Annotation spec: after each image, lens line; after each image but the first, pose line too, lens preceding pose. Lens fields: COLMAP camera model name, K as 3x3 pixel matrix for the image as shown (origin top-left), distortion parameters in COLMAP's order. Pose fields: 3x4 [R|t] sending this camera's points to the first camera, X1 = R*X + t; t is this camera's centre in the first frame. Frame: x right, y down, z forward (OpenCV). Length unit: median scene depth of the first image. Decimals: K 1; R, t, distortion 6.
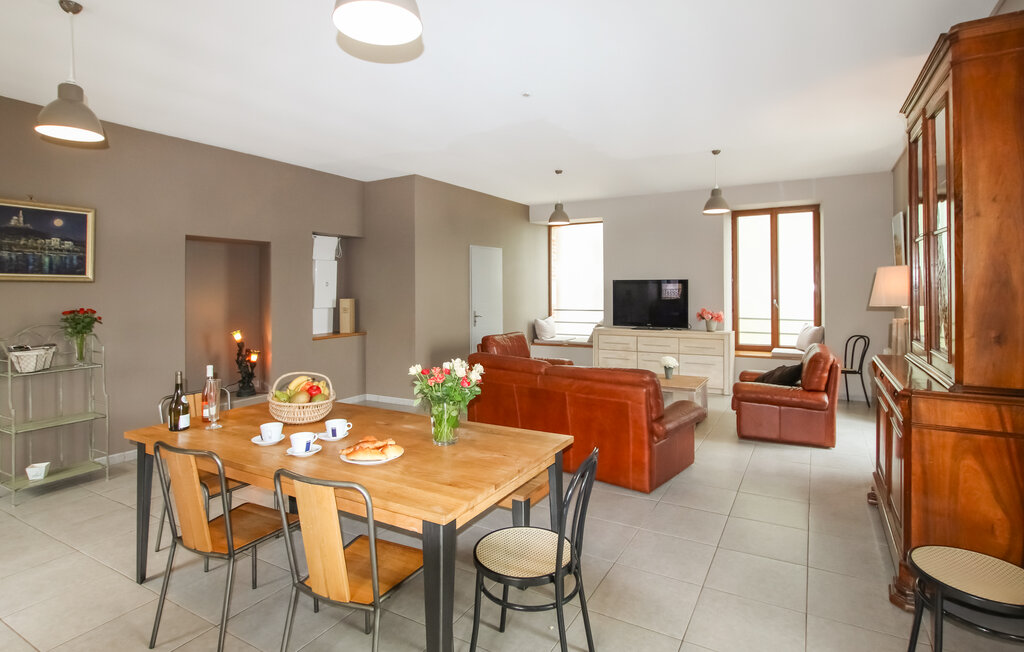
lens RADIAL K [[522.5, 0, 513.1], [0, 522.5, 288.4], [0, 0, 1]] dist [-0.000346, -0.000047]
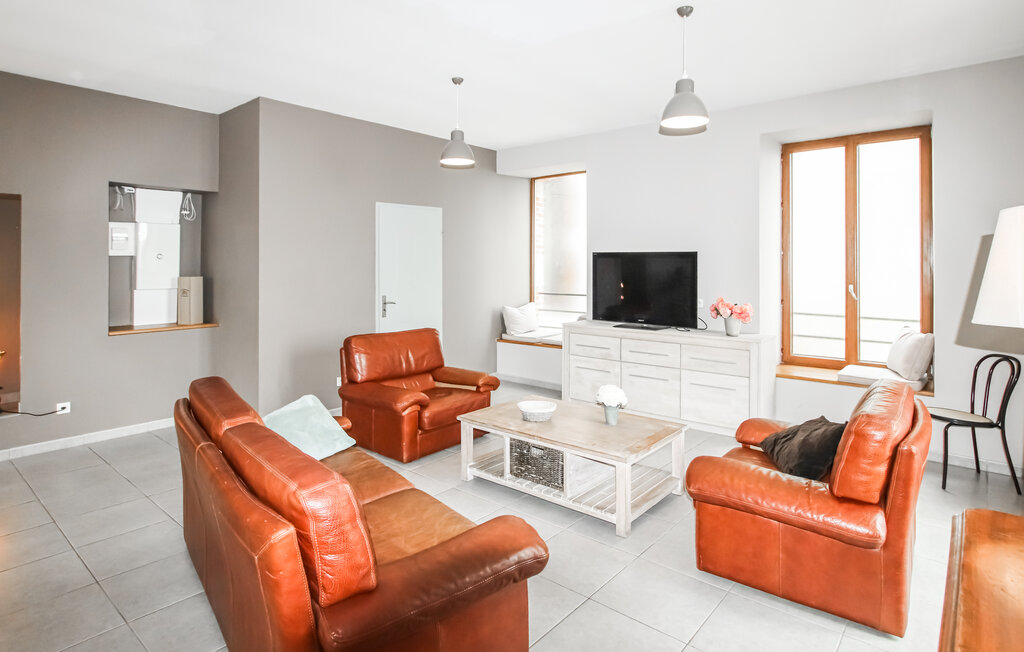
lens RADIAL K [[545.9, 0, 512.5], [0, 545.9, 264.4], [0, 0, 1]] dist [-0.001901, 0.000297]
pose [[0.983081, 0.006886, -0.183044, 0.232241], [-0.006516, 0.999975, 0.002627, -0.002003], [0.183058, -0.001390, 0.983101, 0.305351]]
